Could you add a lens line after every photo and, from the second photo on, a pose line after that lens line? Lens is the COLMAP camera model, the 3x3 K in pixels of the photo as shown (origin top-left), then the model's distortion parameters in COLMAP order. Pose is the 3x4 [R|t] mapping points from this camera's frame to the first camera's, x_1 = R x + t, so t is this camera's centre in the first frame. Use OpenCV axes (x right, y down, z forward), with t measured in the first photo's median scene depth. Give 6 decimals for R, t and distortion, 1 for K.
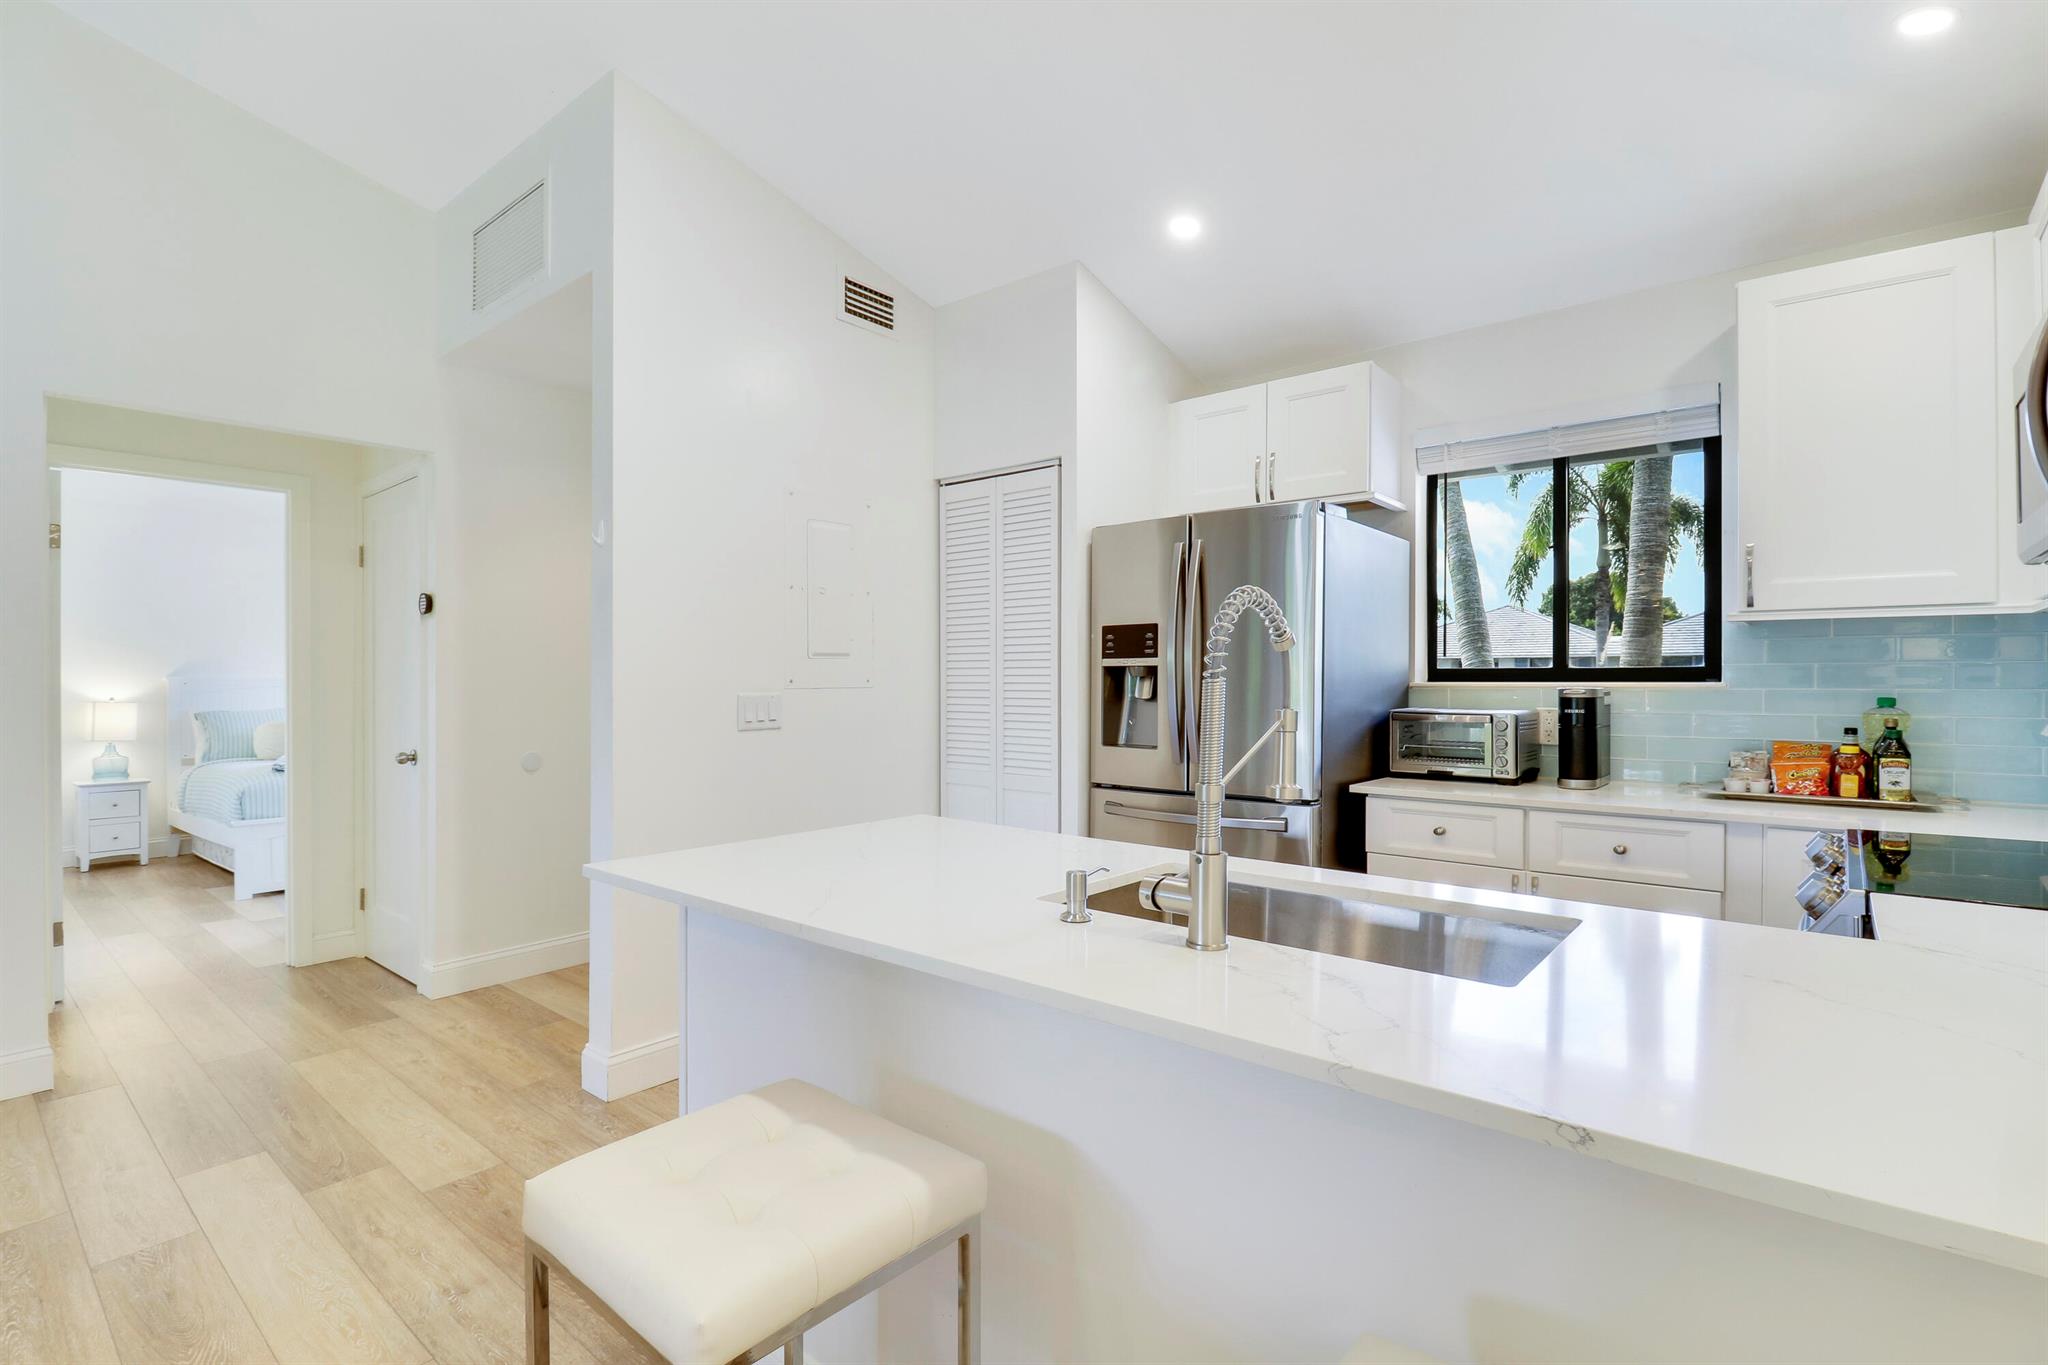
lens RADIAL K [[952.3, 0, 1011.0], [0, 952.3, 689.5], [0, 0, 1]] dist [-0.003667, -0.007528]
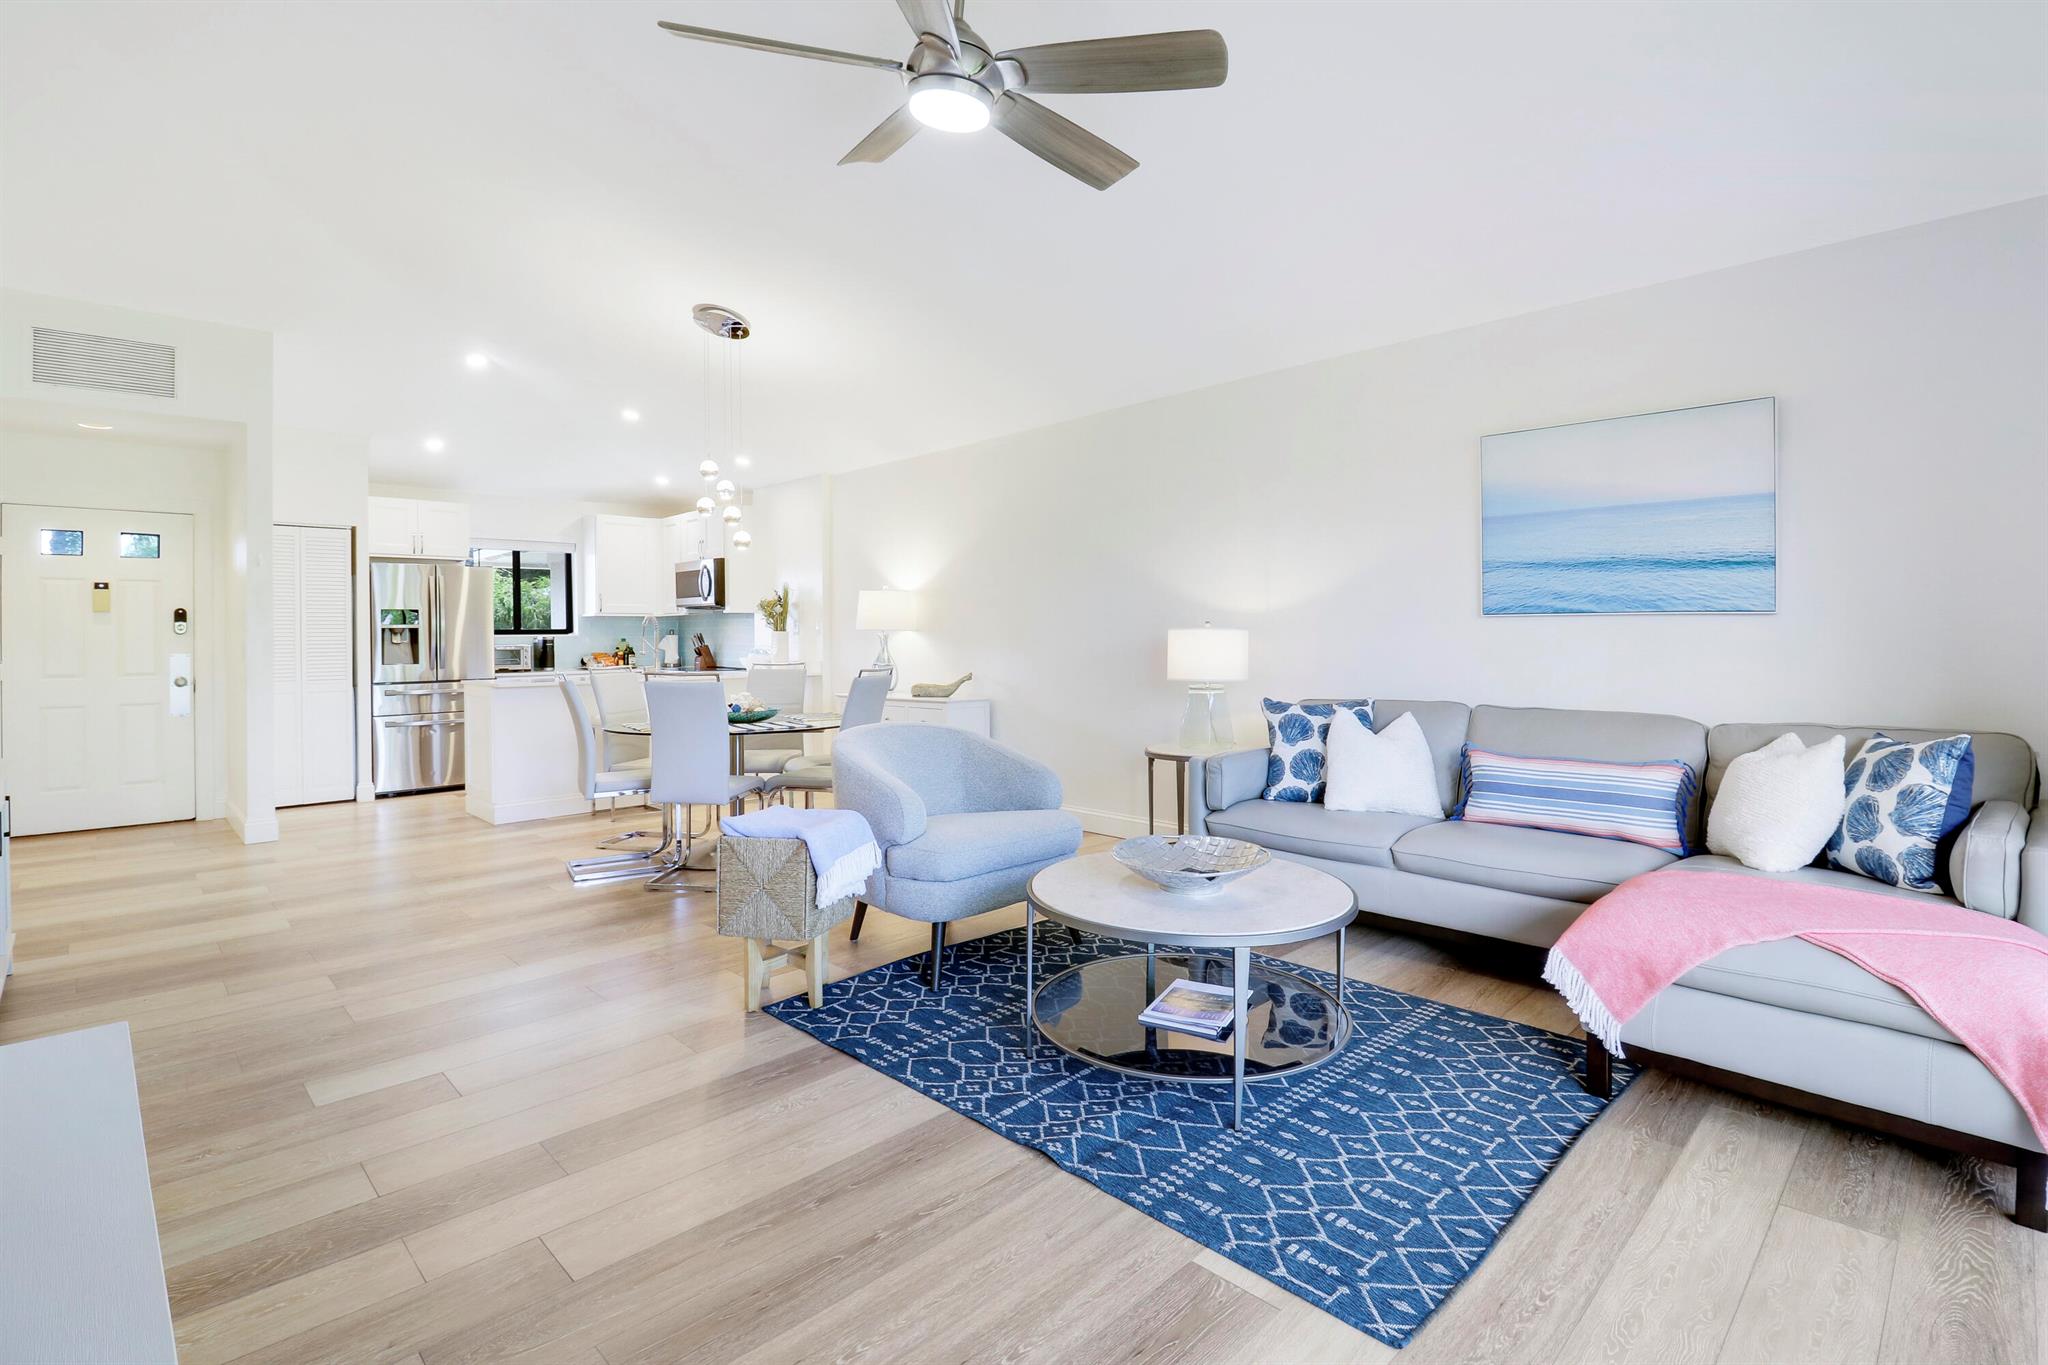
lens RADIAL K [[952.3, 0, 1052.5], [0, 952.3, 633.7], [0, 0, 1]] dist [-0.003667, -0.007528]
pose [[0.085539, -0.000699, 0.996335, -1.866079], [0.014903, 0.999889, -0.000578, 0.012541], [-0.996223, 0.014898, 0.085540, -0.674891]]
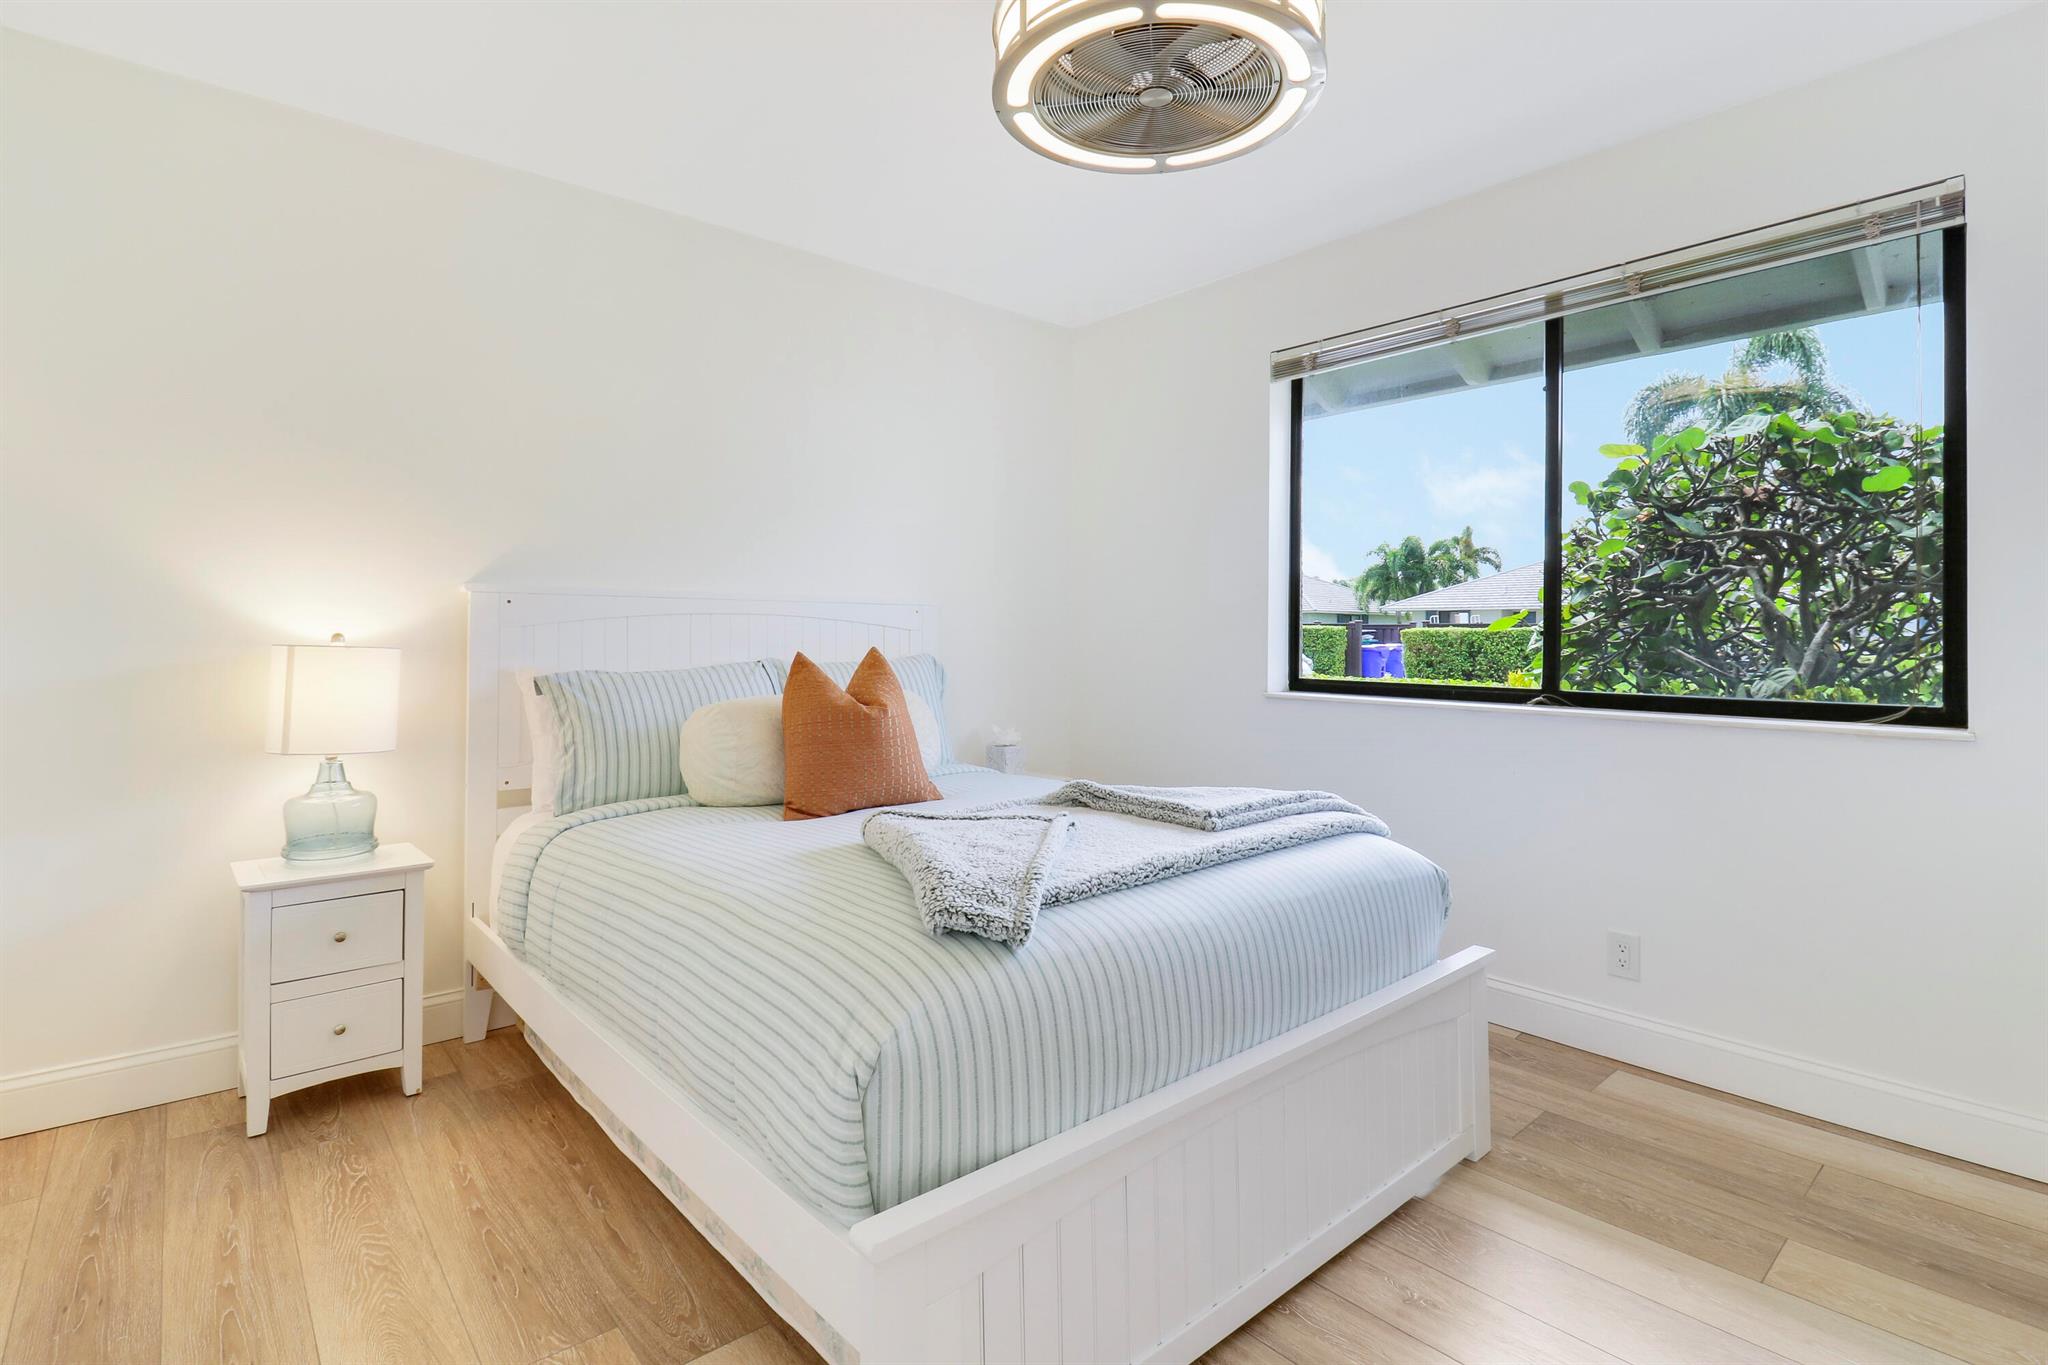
lens RADIAL K [[952.3, 0, 1064.4], [0, 952.3, 623.4], [0, 0, 1]] dist [-0.003667, -0.007528]
pose [[0.993079, 0.005115, -0.117338, -1.198922], [-0.007198, 0.999824, -0.017332, 0.017488], [0.117229, 0.018057, 0.992941, 1.270447]]
